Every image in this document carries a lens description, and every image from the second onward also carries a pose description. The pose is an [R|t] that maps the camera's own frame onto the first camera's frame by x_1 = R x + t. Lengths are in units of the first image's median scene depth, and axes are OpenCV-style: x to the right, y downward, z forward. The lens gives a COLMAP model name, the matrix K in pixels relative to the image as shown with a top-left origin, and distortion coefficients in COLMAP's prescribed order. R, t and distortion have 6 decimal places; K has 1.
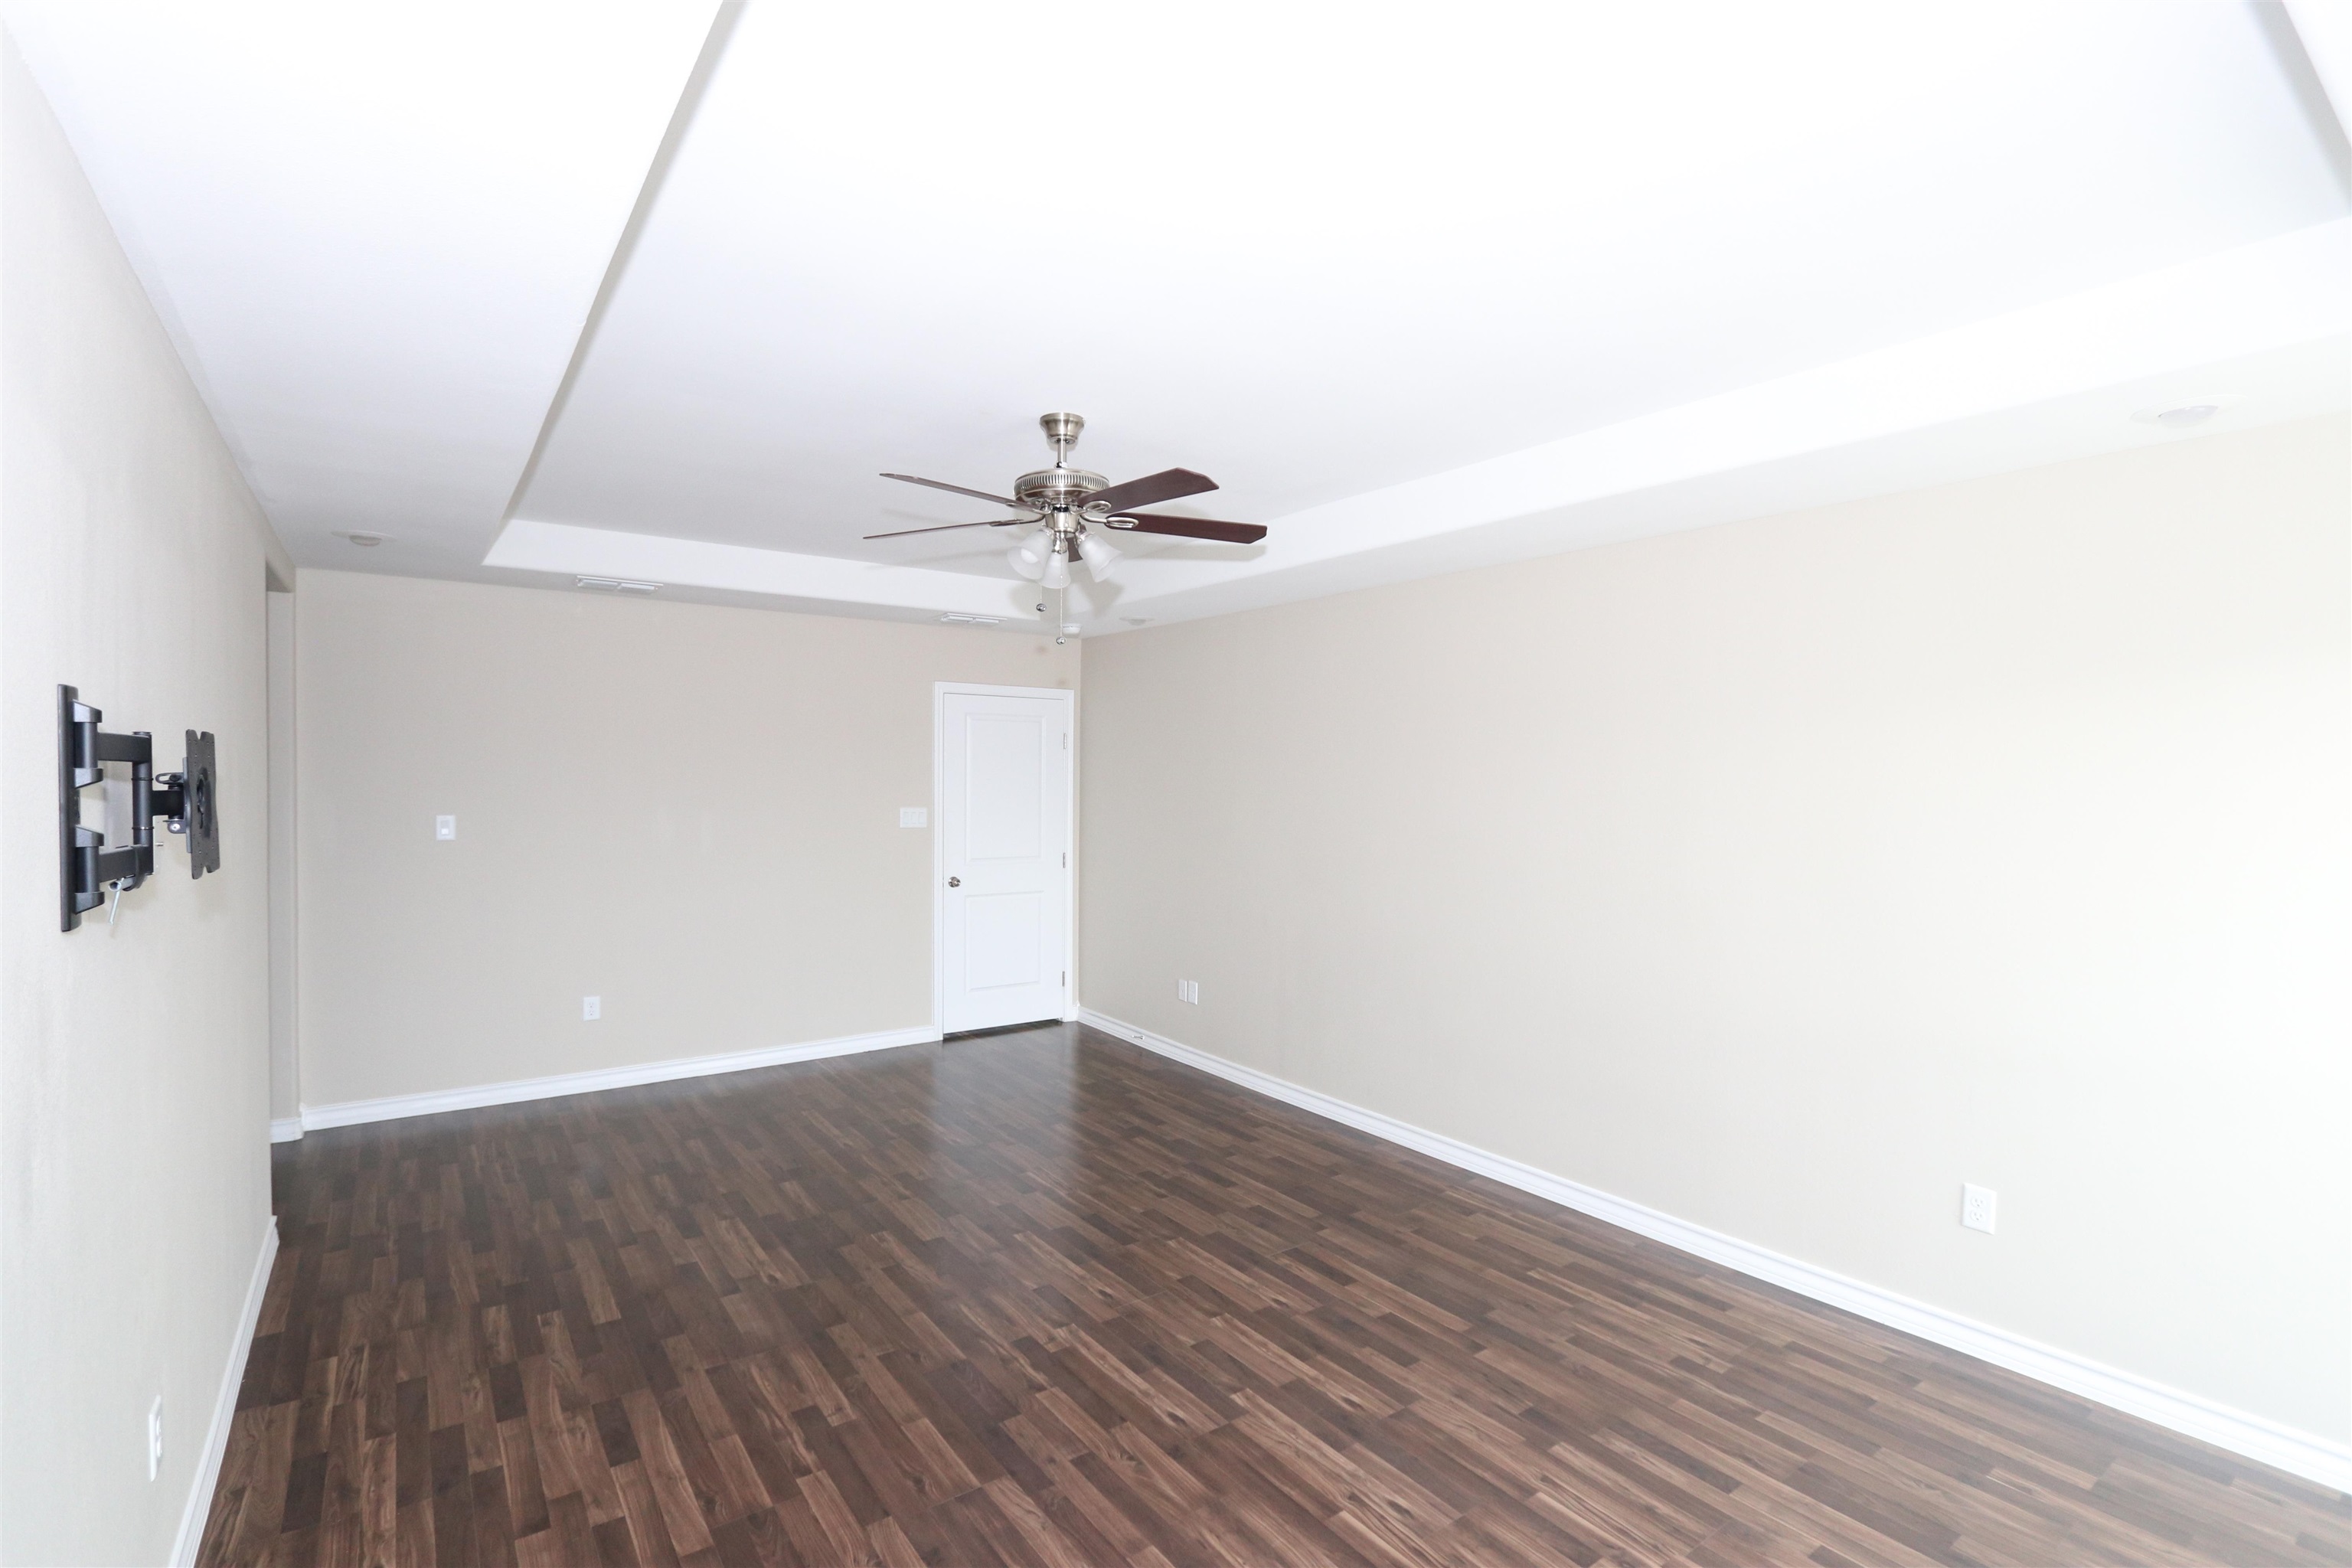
lens RADIAL K [[1080.5, 0, 1167.2], [0, 1080.5, 791.9], [0, 0, 1]] dist [-0.019261, 0.000180]
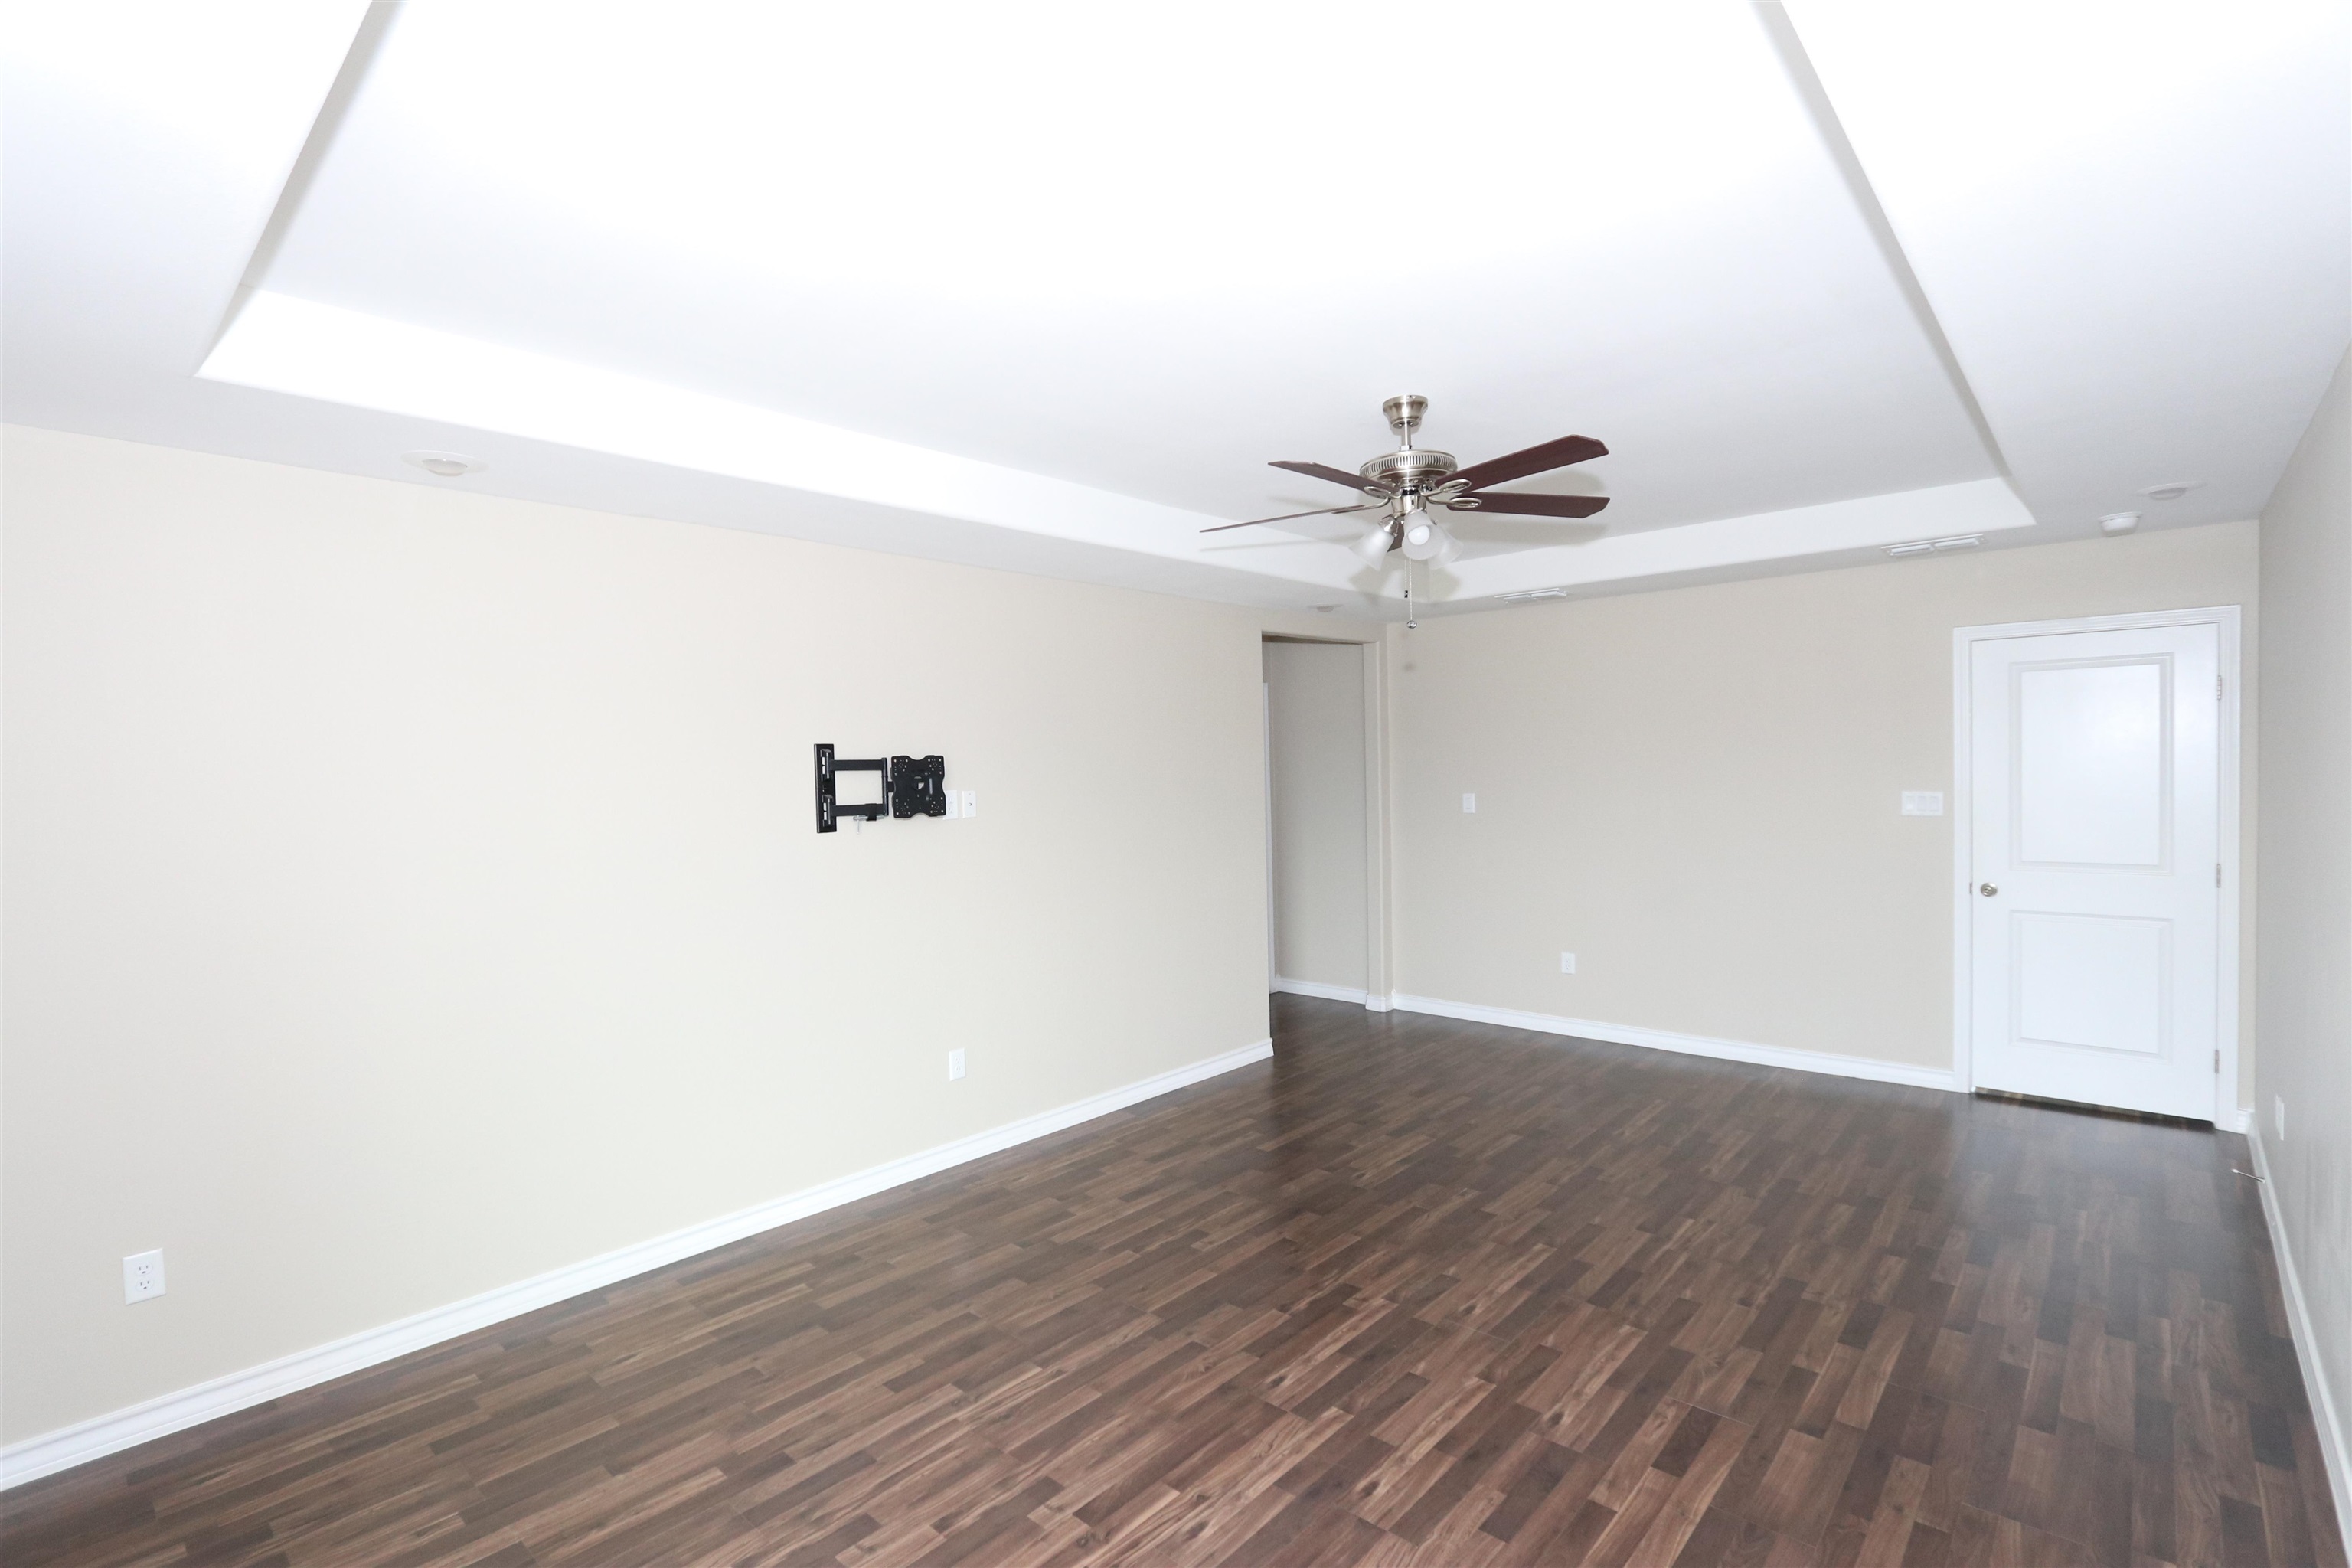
lens RADIAL K [[1080.5, 0, 1167.2], [0, 1080.5, 791.9], [0, 0, 1]] dist [-0.019261, 0.000180]
pose [[0.202683, 0.009827, -0.979195, 0.751781], [0.010867, 0.999866, 0.012283, -0.000742], [0.979184, -0.013130, 0.202549, 0.520738]]
